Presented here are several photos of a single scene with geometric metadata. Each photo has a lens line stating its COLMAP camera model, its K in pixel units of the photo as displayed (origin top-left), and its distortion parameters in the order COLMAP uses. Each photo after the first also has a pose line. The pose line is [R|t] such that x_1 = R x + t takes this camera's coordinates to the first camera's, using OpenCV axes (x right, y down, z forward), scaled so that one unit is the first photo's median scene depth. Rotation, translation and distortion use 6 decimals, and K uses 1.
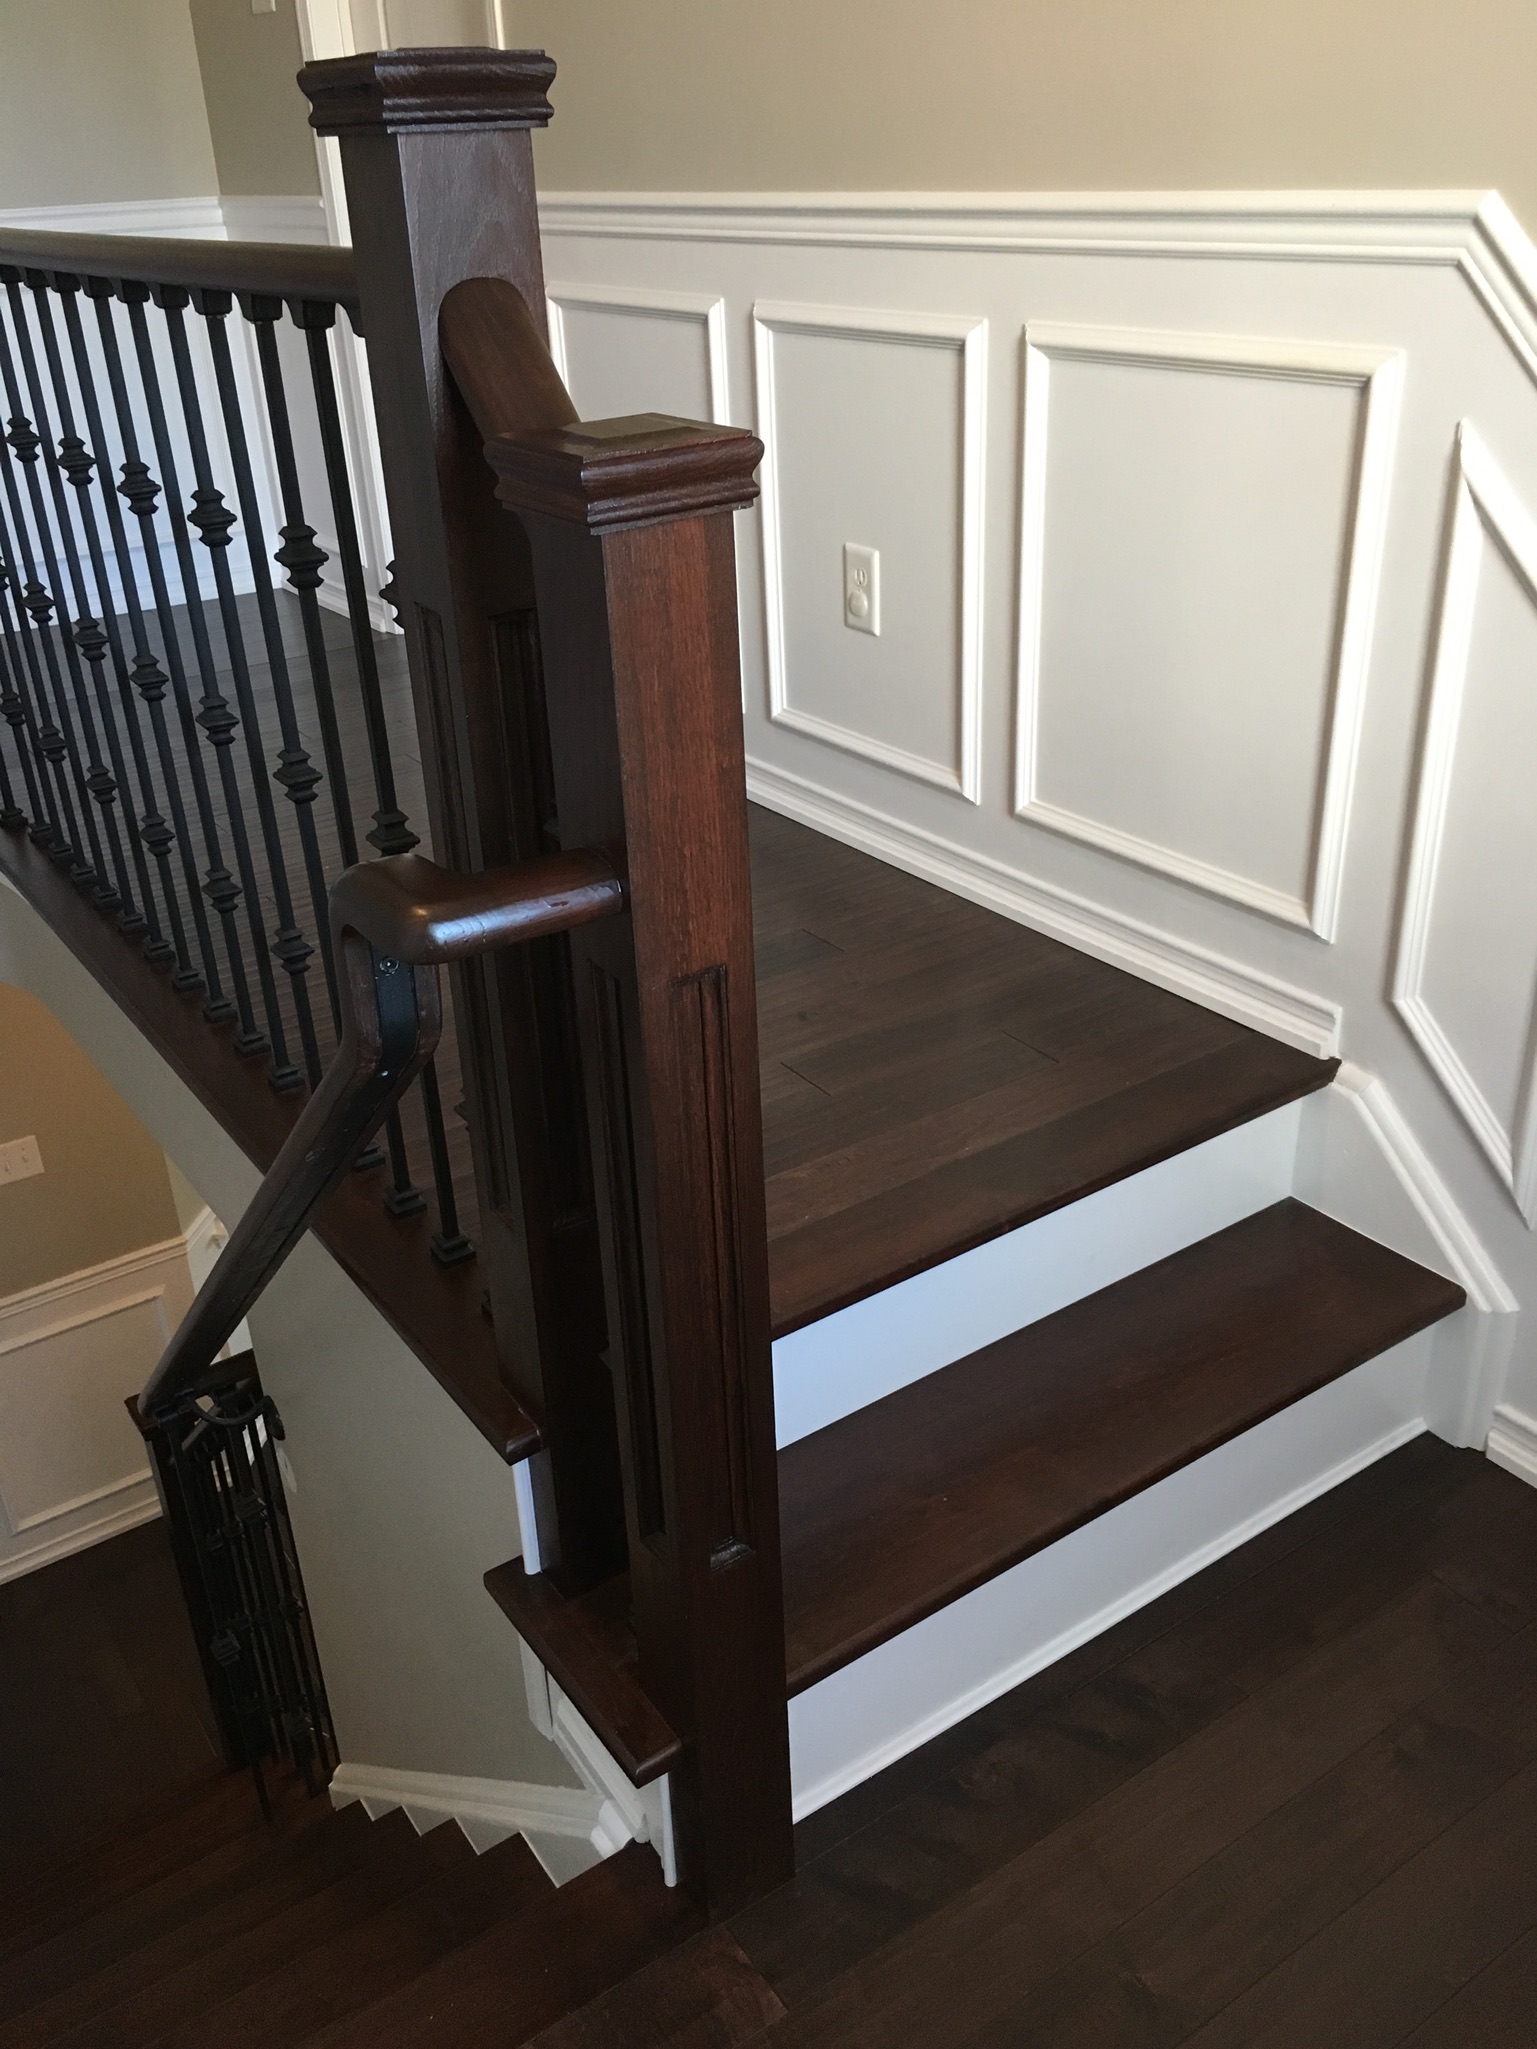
lens RADIAL K [[1741.6, 0, 764.6], [0, 1741.6, 1012.3], [0, 0, 1]] dist [0.079779, -0.109659]
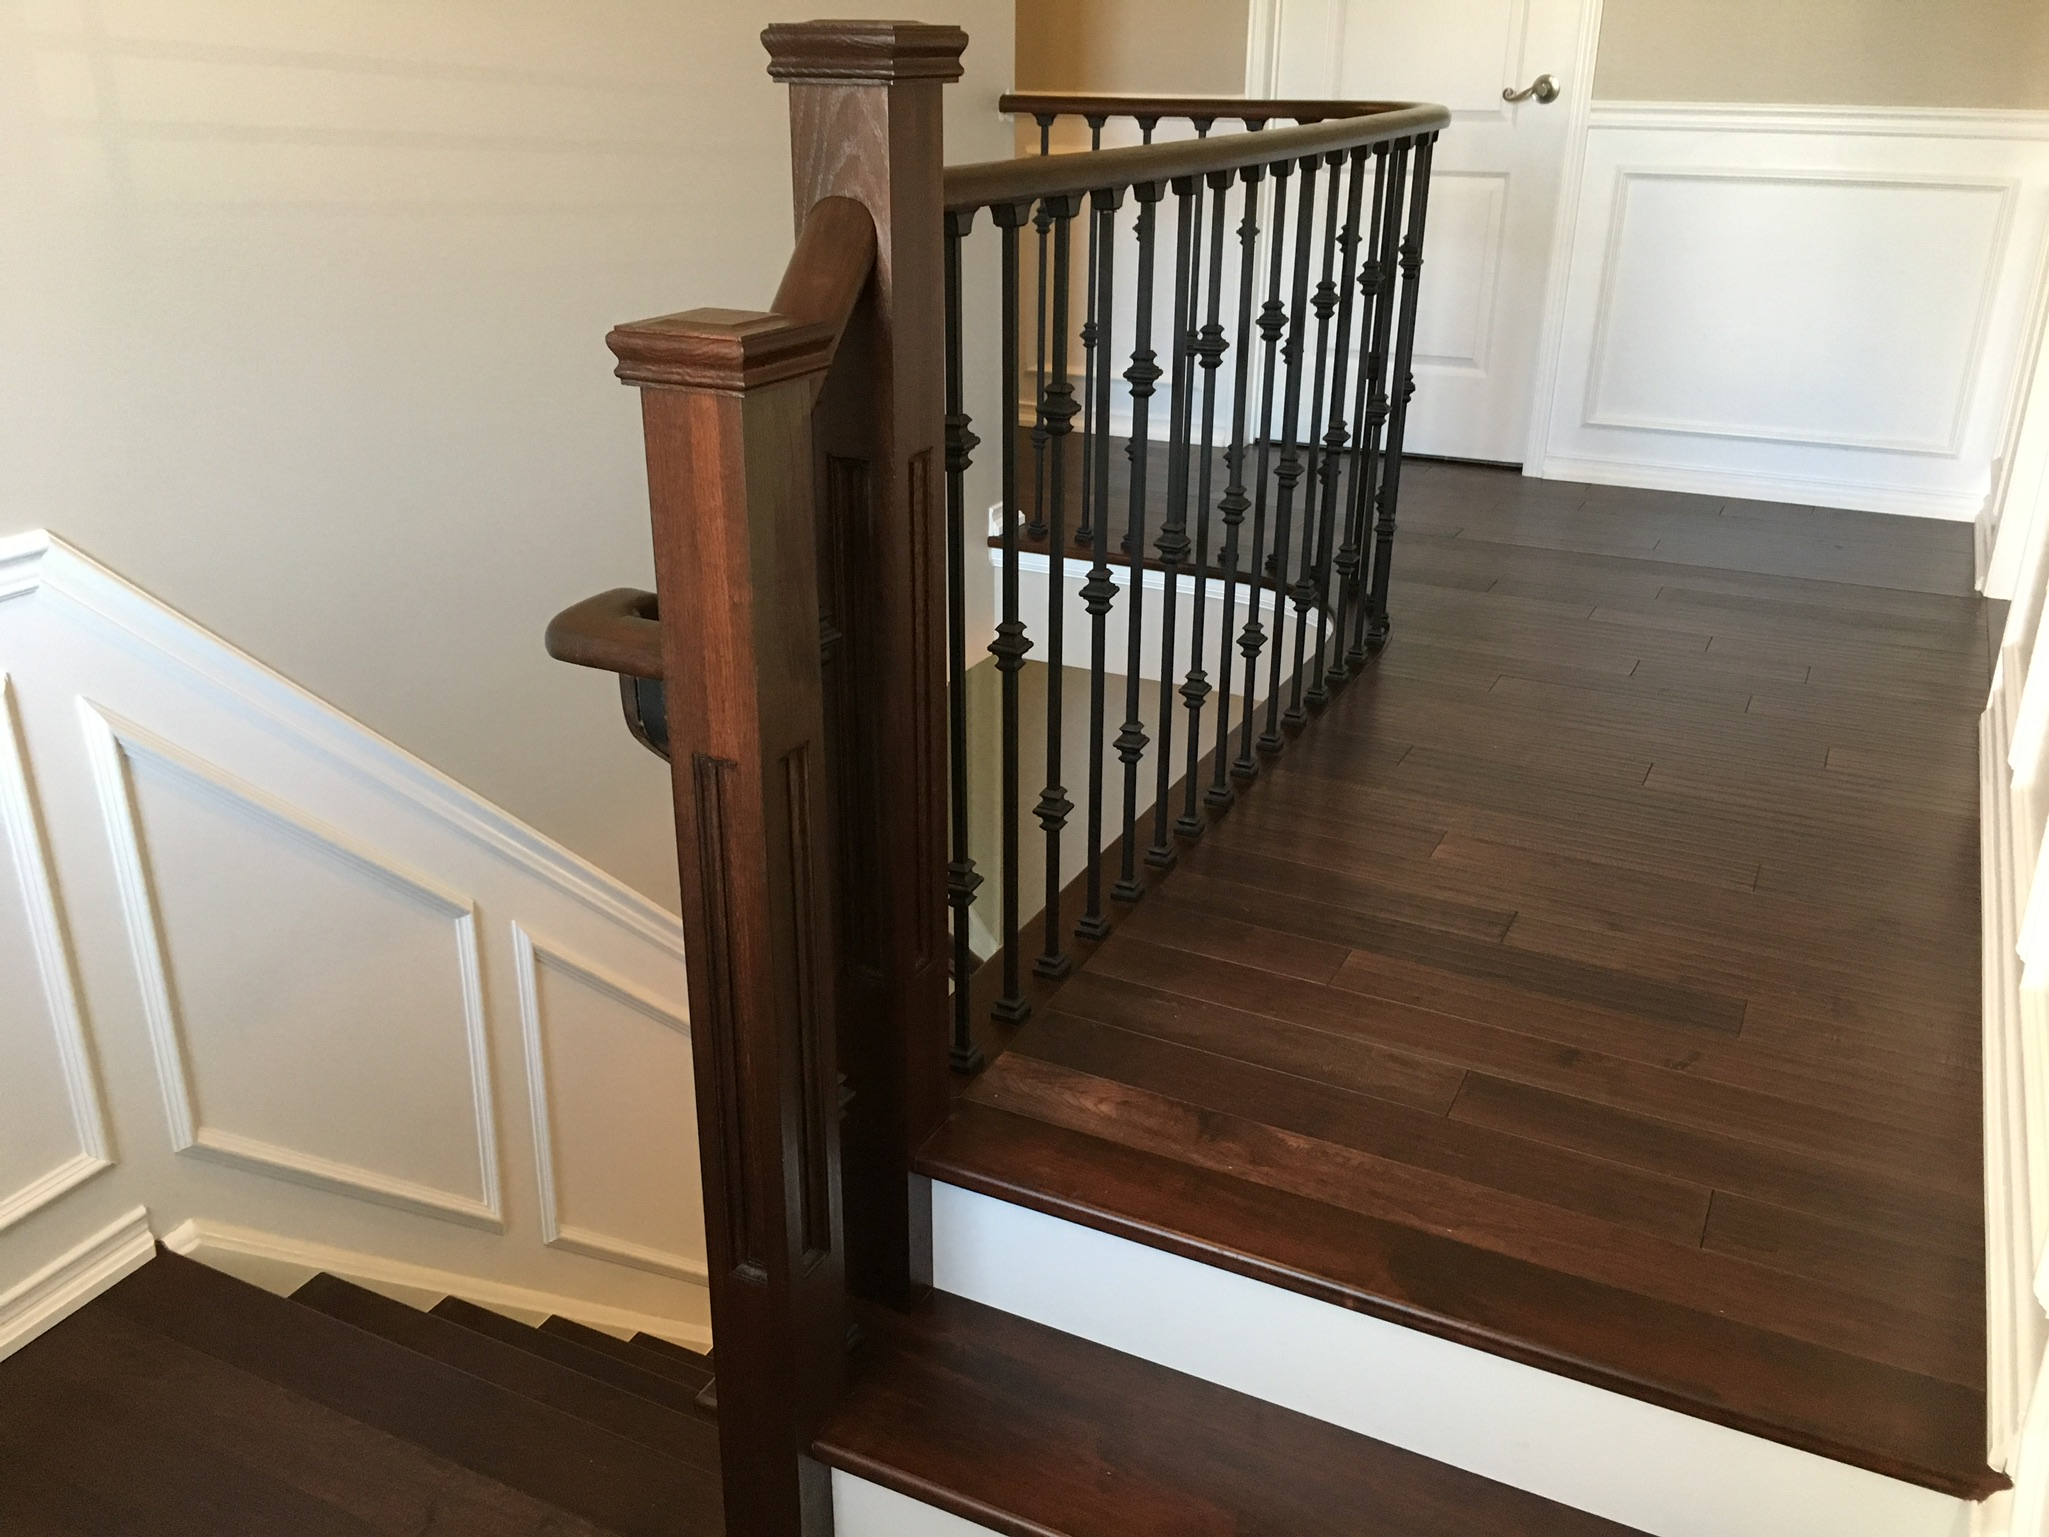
lens RADIAL K [[1741.6, 0, 1015.3], [0, 1741.6, 762.3], [0, 0, 1]] dist [0.079779, -0.109659]
pose [[0.480999, 0.373337, -0.793258, 0.738214], [-0.413026, 0.894600, 0.170590, -0.225207], [0.773336, 0.245583, 0.584500, 0.324193]]
